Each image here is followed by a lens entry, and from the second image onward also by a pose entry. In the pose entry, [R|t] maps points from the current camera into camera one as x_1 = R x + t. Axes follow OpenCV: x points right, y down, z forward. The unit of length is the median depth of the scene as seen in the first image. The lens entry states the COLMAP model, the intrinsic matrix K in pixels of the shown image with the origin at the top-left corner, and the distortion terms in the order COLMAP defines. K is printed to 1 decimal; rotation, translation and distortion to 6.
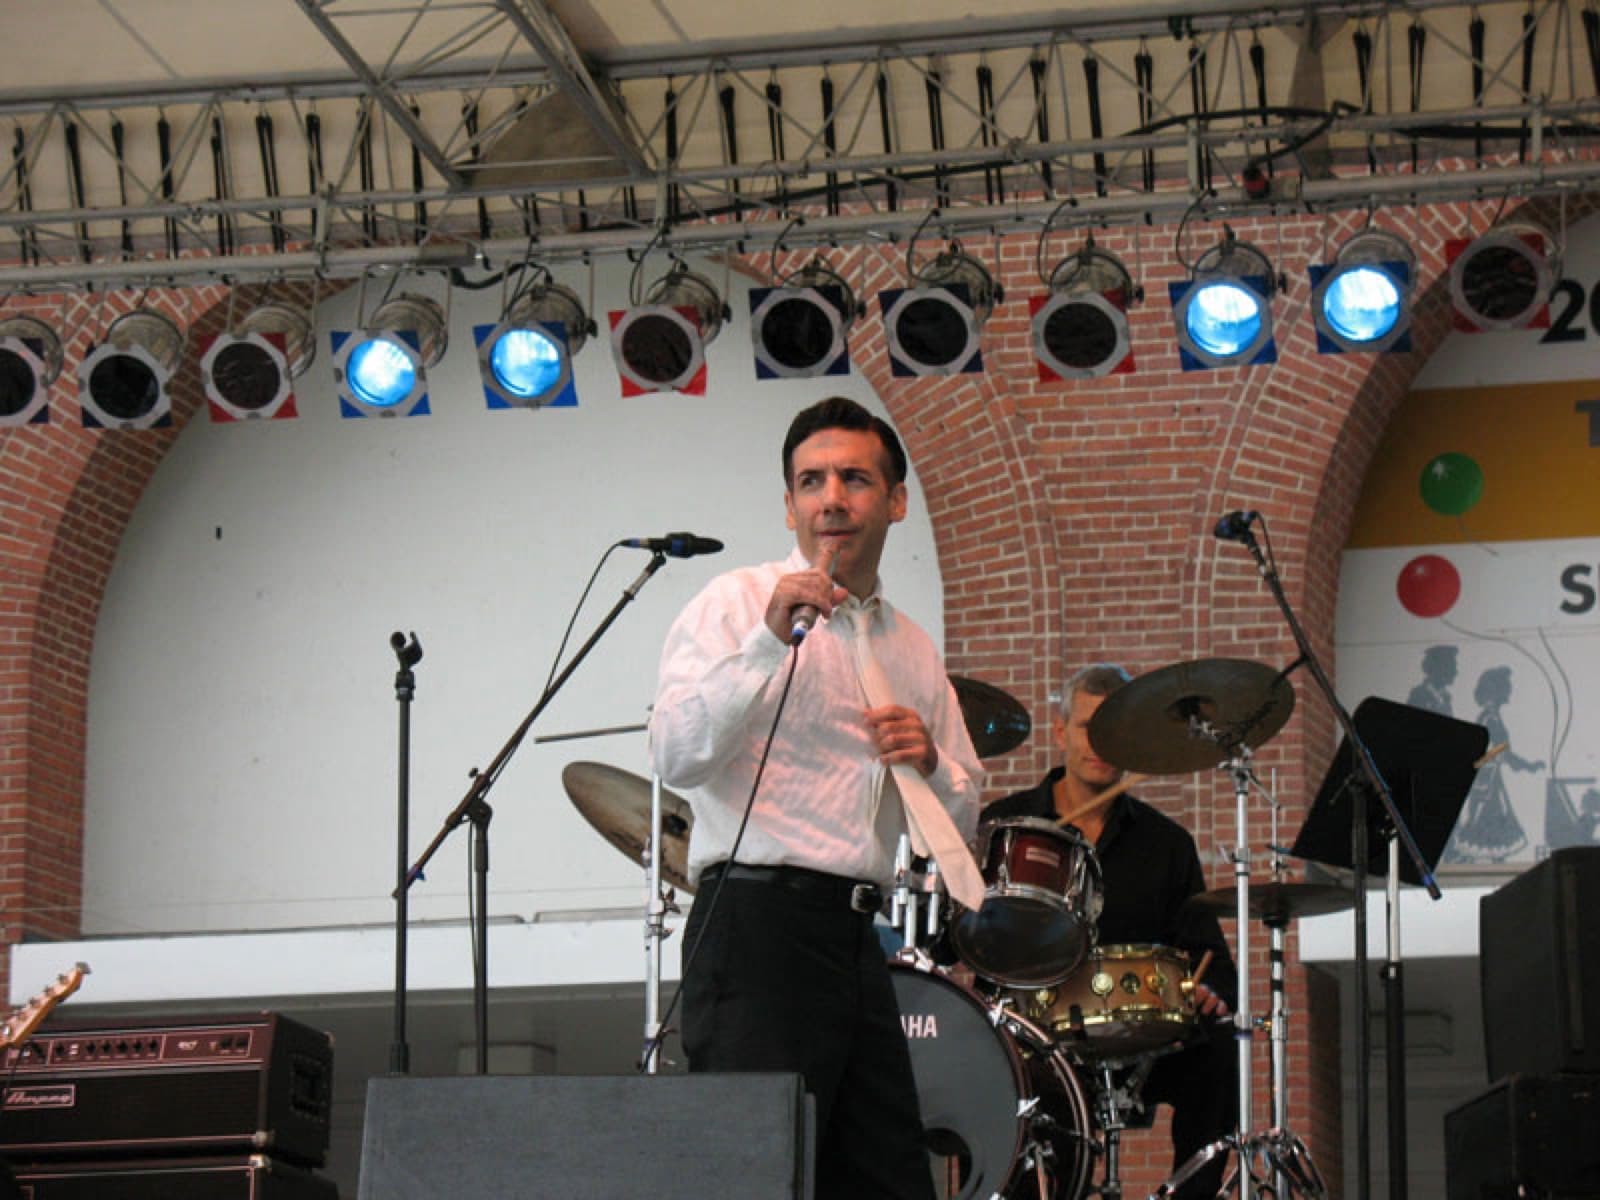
lens RADIAL K [[6137.1, 0, 800.0], [0, 6137.1, 600.0], [0, 0, 1]] dist [0.289079, 4.037778]
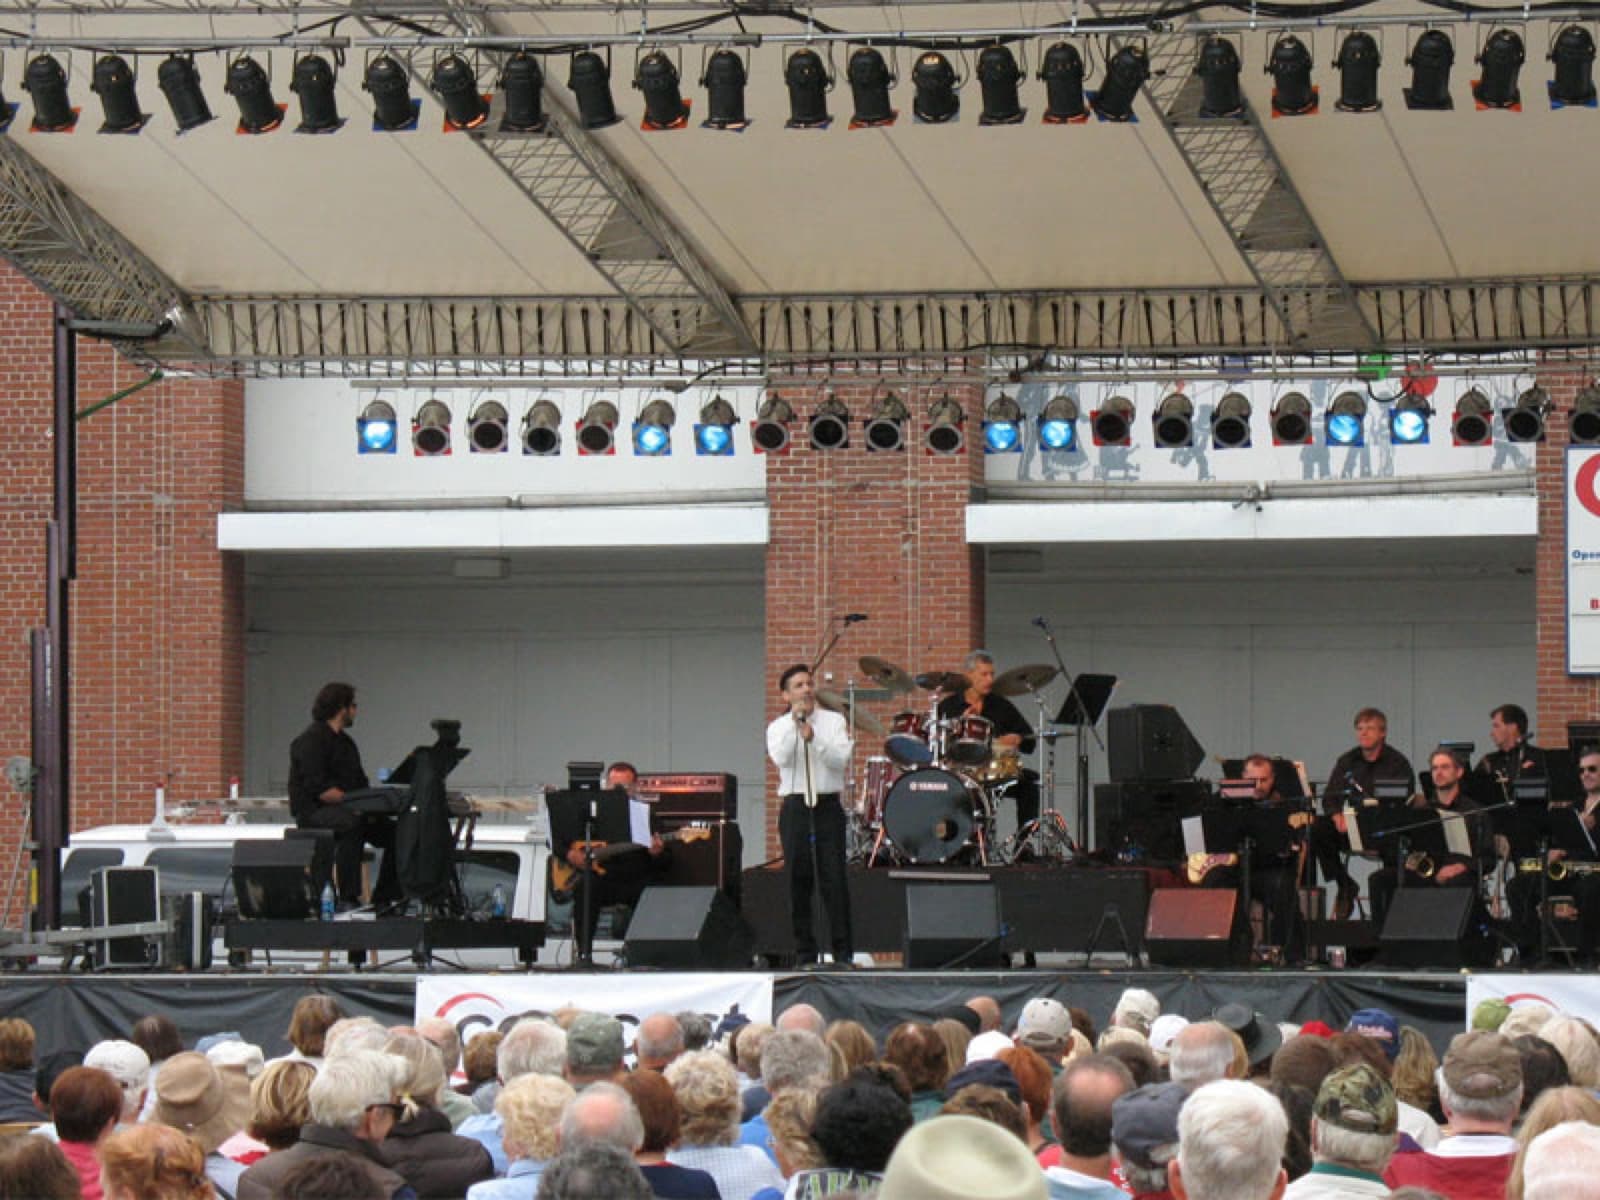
lens RADIAL K [[7568.1, 0, 800.0], [0, 7568.1, 600.0], [0, 0, 1]] dist [-0.020986, -2.577746]
pose [[0.995579, 0.000795, 0.093919, -0.172724], [-0.014684, 0.988986, 0.147281, -0.246798], [-0.092768, -0.148009, 0.984626, -1.163797]]
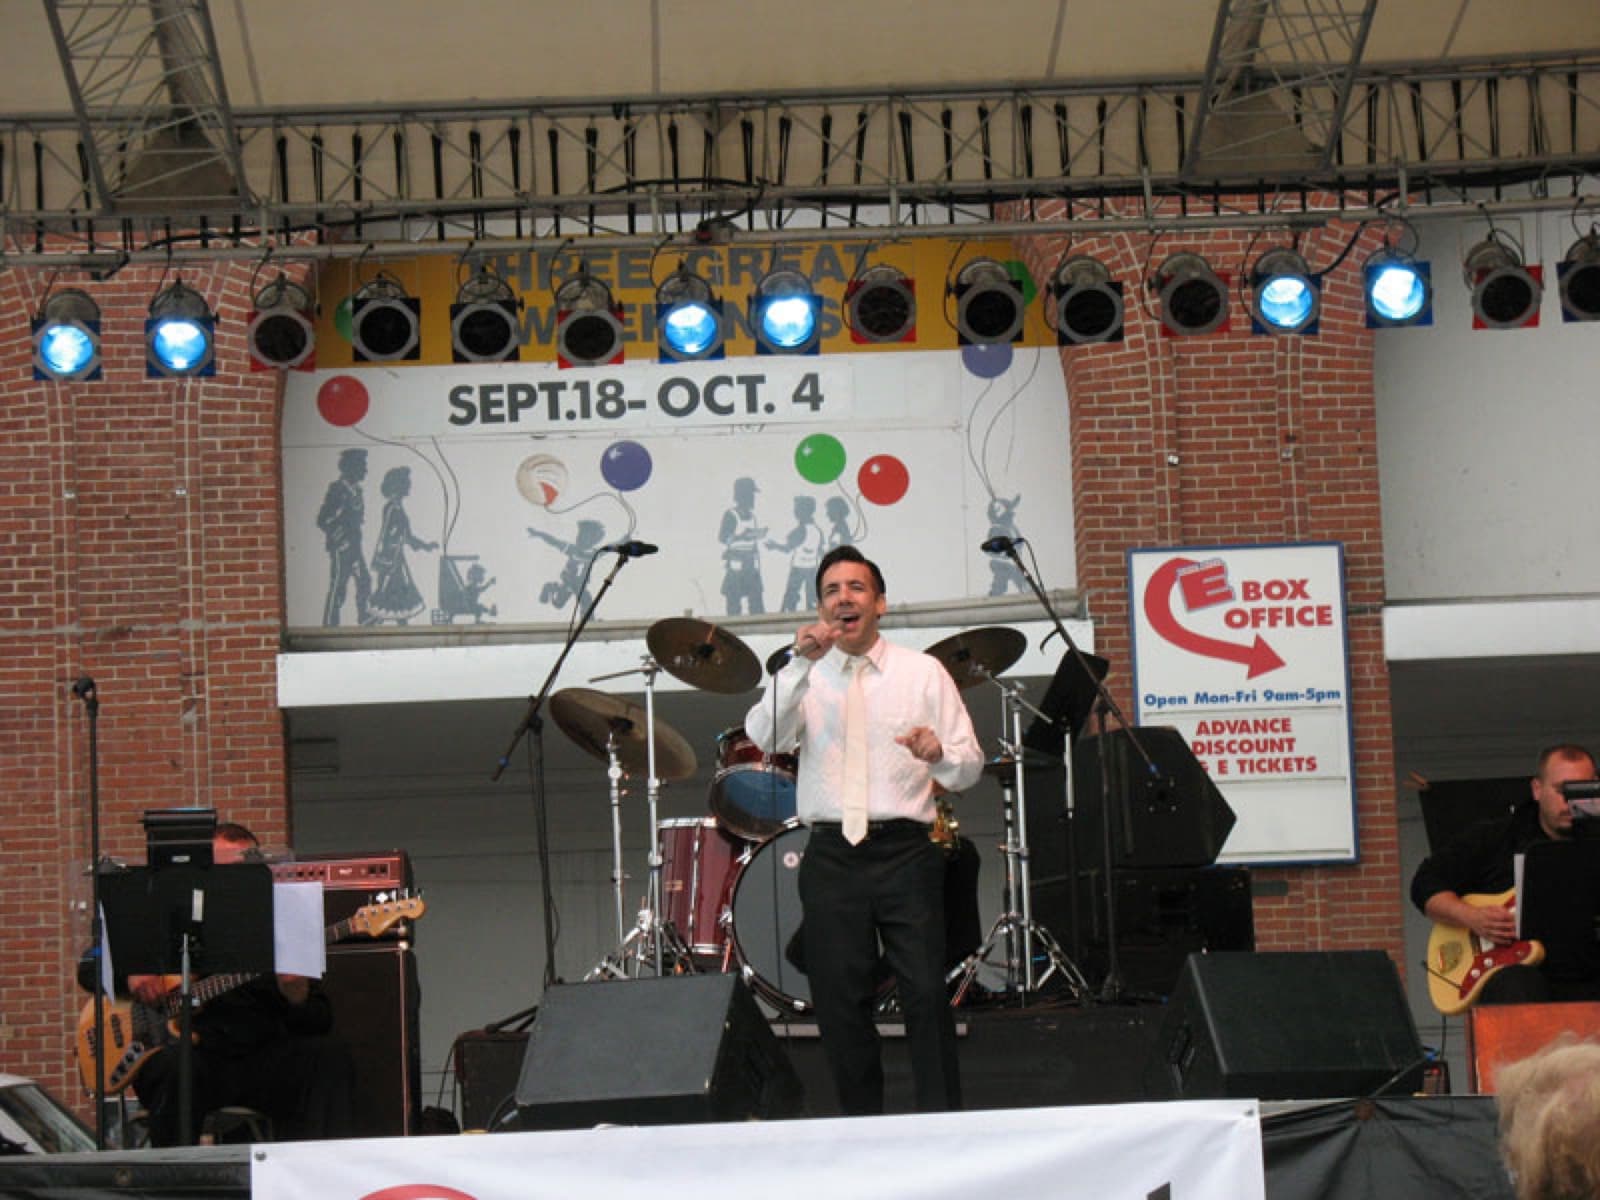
lens RADIAL K [[6137.1, 0, 800.0], [0, 6137.1, 600.0], [0, 0, 1]] dist [0.289079, 4.037778]
pose [[0.951029, -0.004251, 0.309073, -0.202258], [-0.014993, 0.998094, 0.059864, -0.039383], [-0.308738, -0.061567, 0.949152, -0.219948]]
